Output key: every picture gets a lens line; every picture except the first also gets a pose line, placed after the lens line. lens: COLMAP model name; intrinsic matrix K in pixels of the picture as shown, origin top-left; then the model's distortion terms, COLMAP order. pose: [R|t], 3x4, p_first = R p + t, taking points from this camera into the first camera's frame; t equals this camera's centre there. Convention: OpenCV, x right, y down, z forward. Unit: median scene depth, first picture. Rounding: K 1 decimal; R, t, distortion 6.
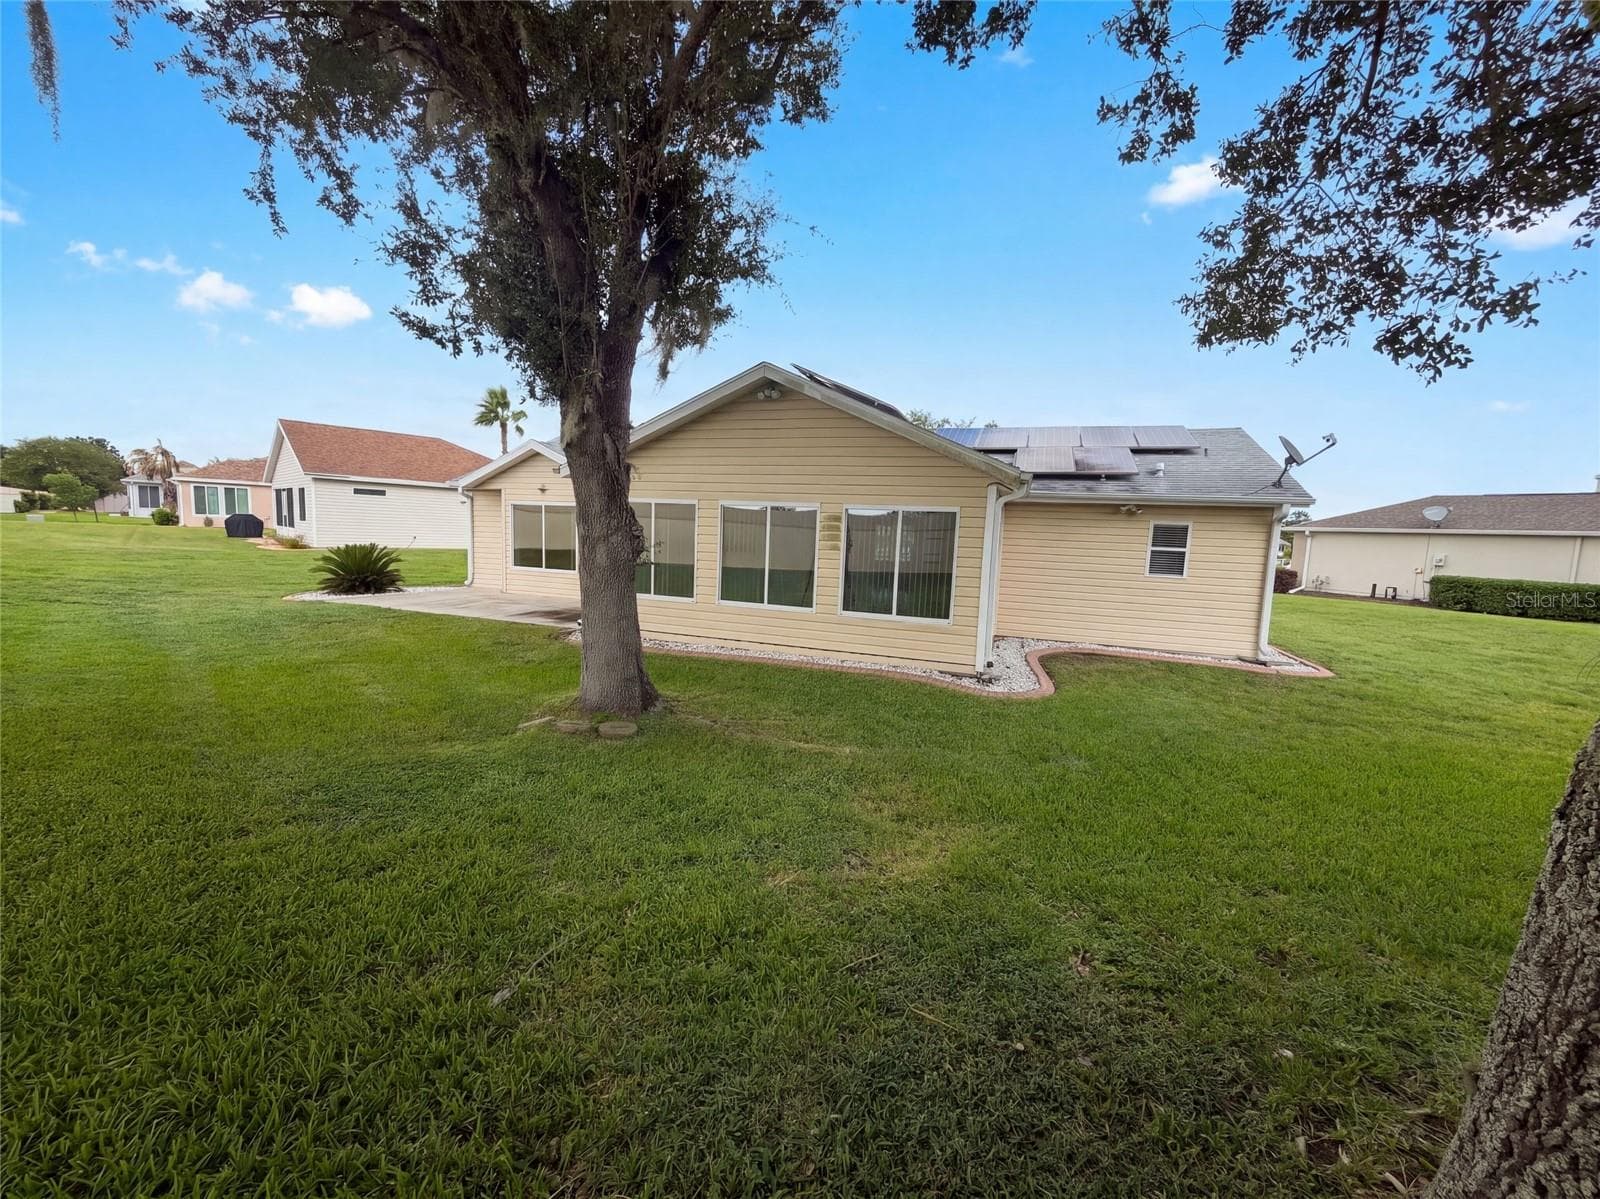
lens RADIAL K [[639.9, 0, 797.9], [0, 639.9, 600.1], [0, 0, 1]] dist [0.002405, 0.000044]
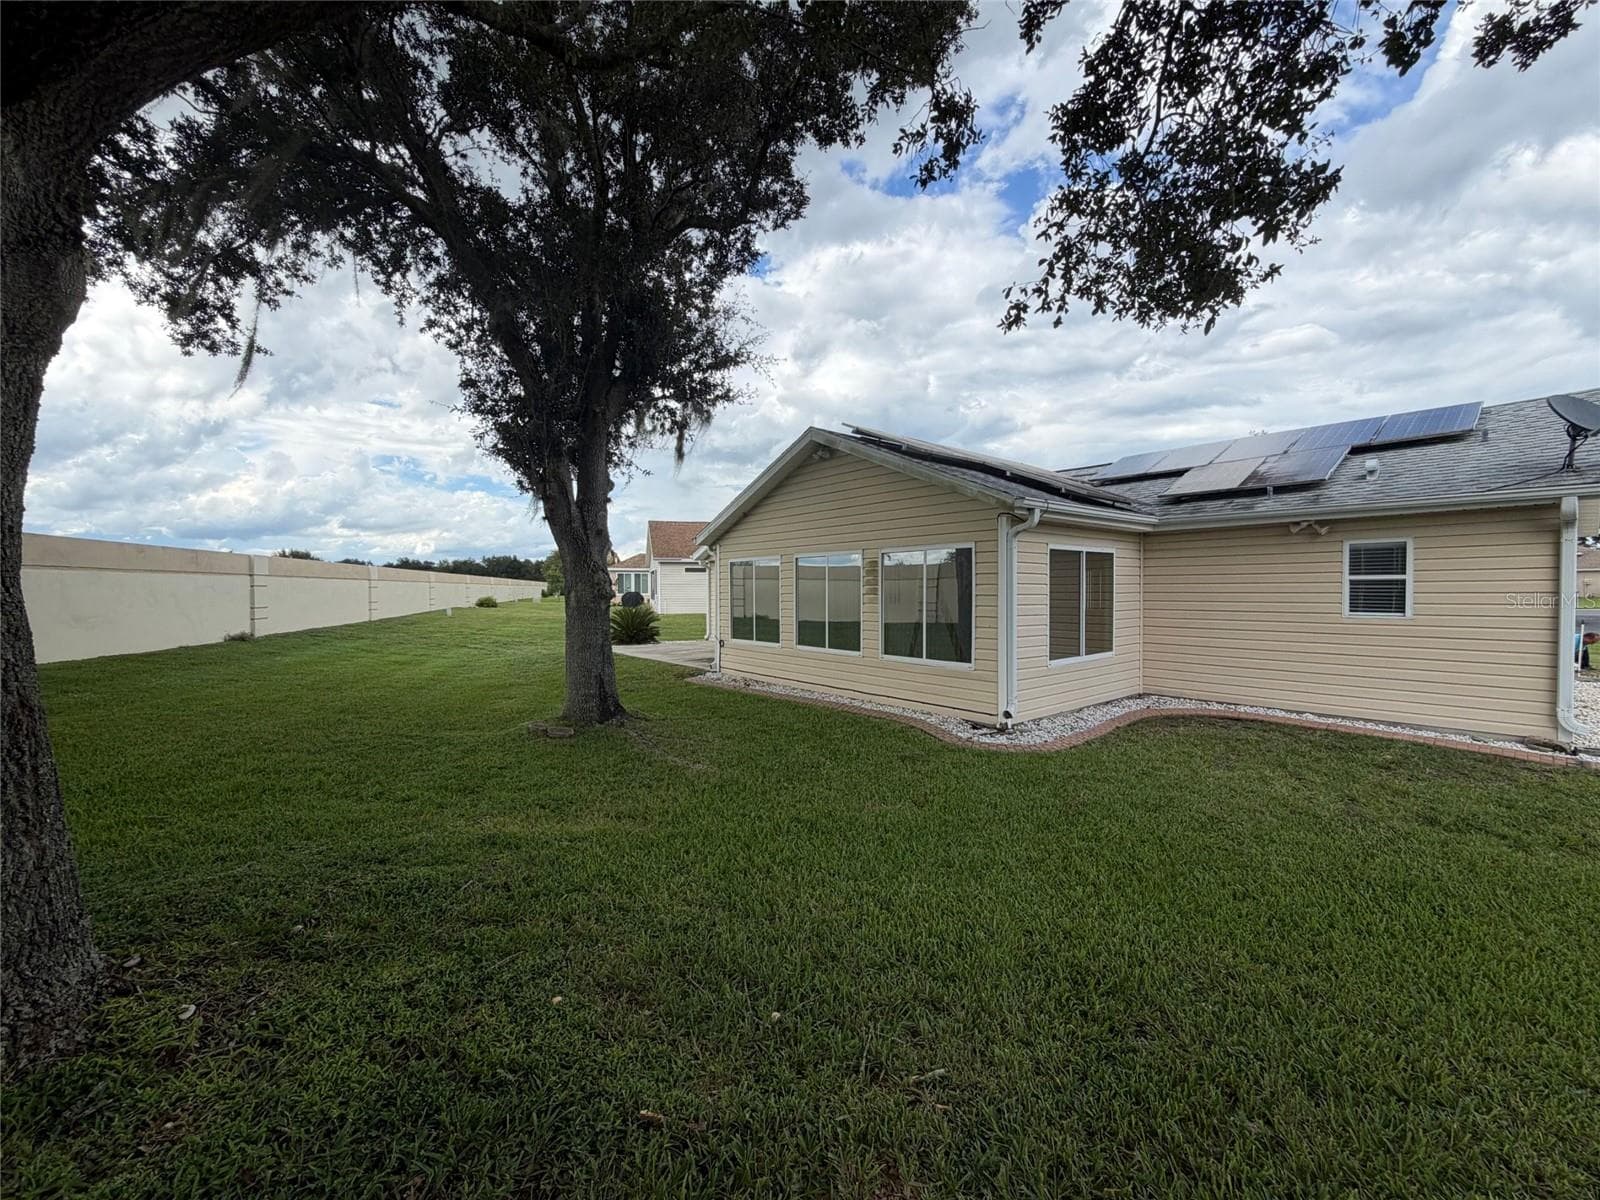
lens RADIAL K [[639.9, 0, 797.9], [0, 639.9, 600.6], [0, 0, 1]] dist [0.002405, 0.000044]
pose [[0.852509, -0.036568, -0.521432, 0.414034], [-0.020848, 0.994378, -0.103821, 0.033757], [0.522297, 0.099379, 0.846953, 0.067168]]
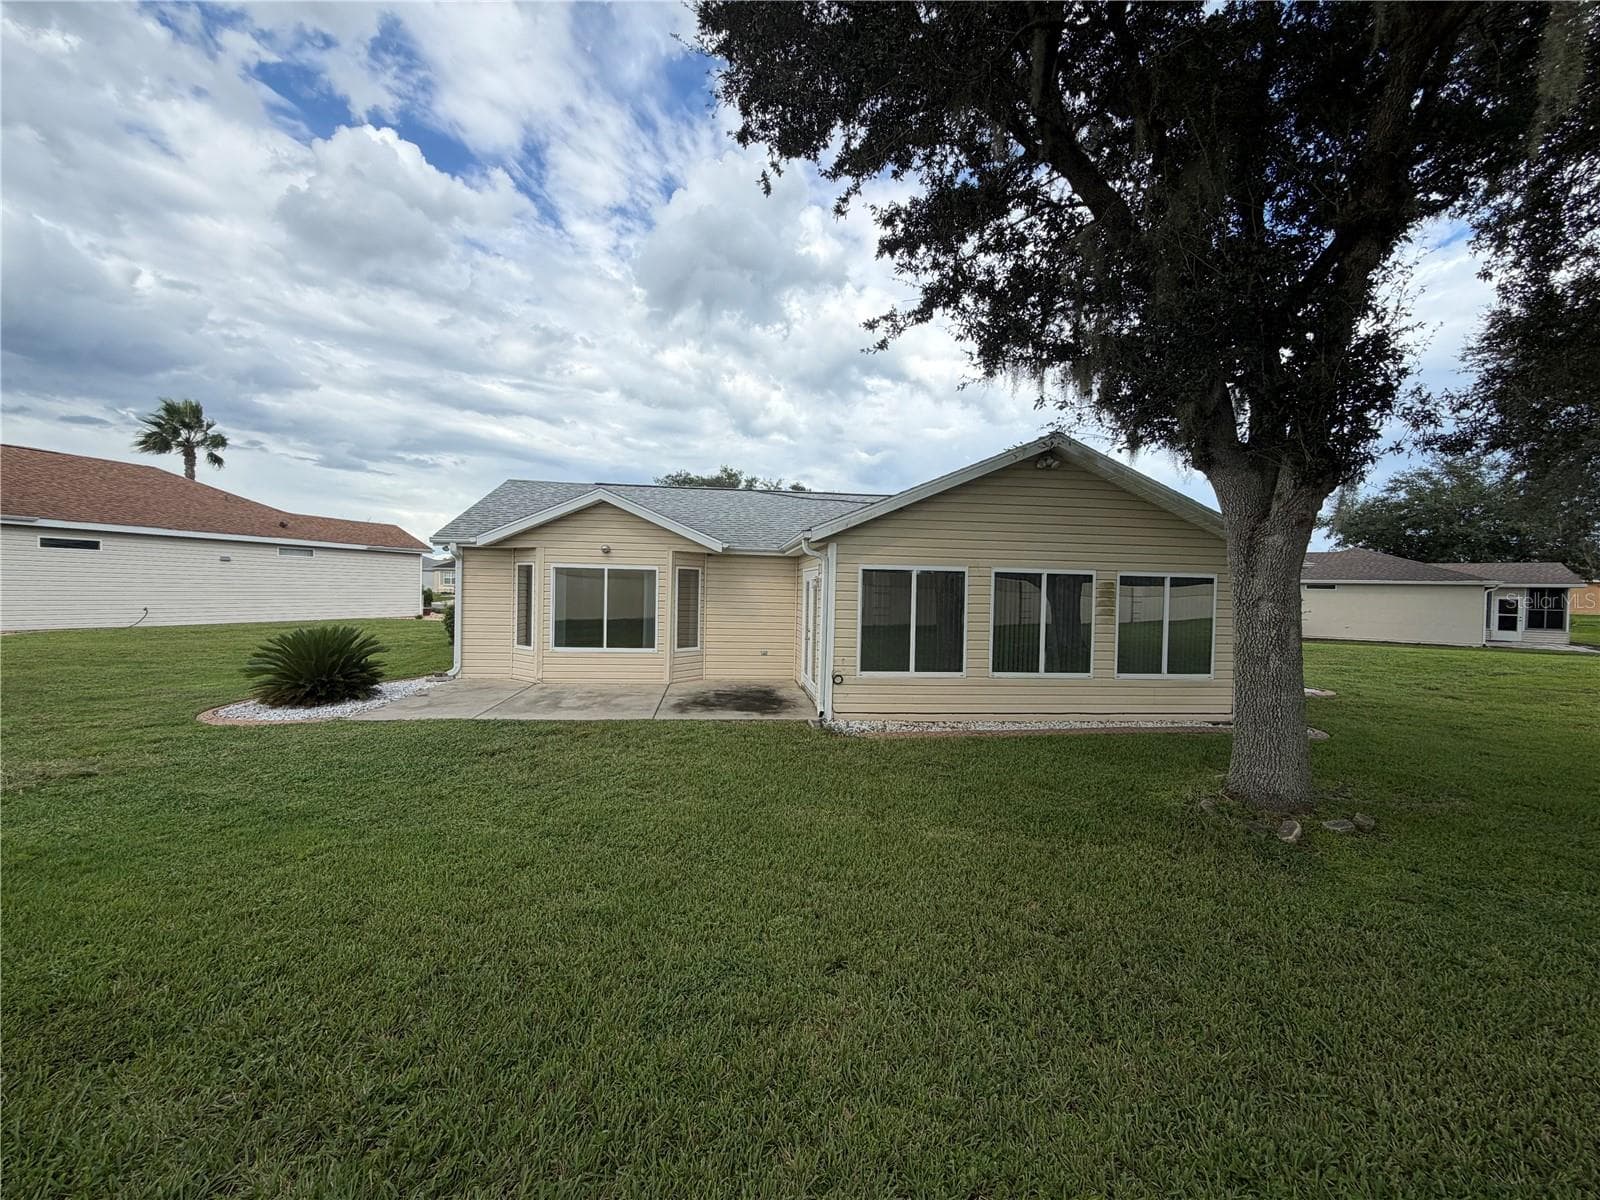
lens RADIAL K [[639.9, 0, 797.9], [0, 639.9, 600.6], [0, 0, 1]] dist [0.002405, 0.000044]
pose [[0.905067, -0.029927, 0.424215, -0.714264], [0.062356, 0.996078, -0.062766, -0.058348], [-0.420673, 0.083259, 0.903384, 0.236578]]
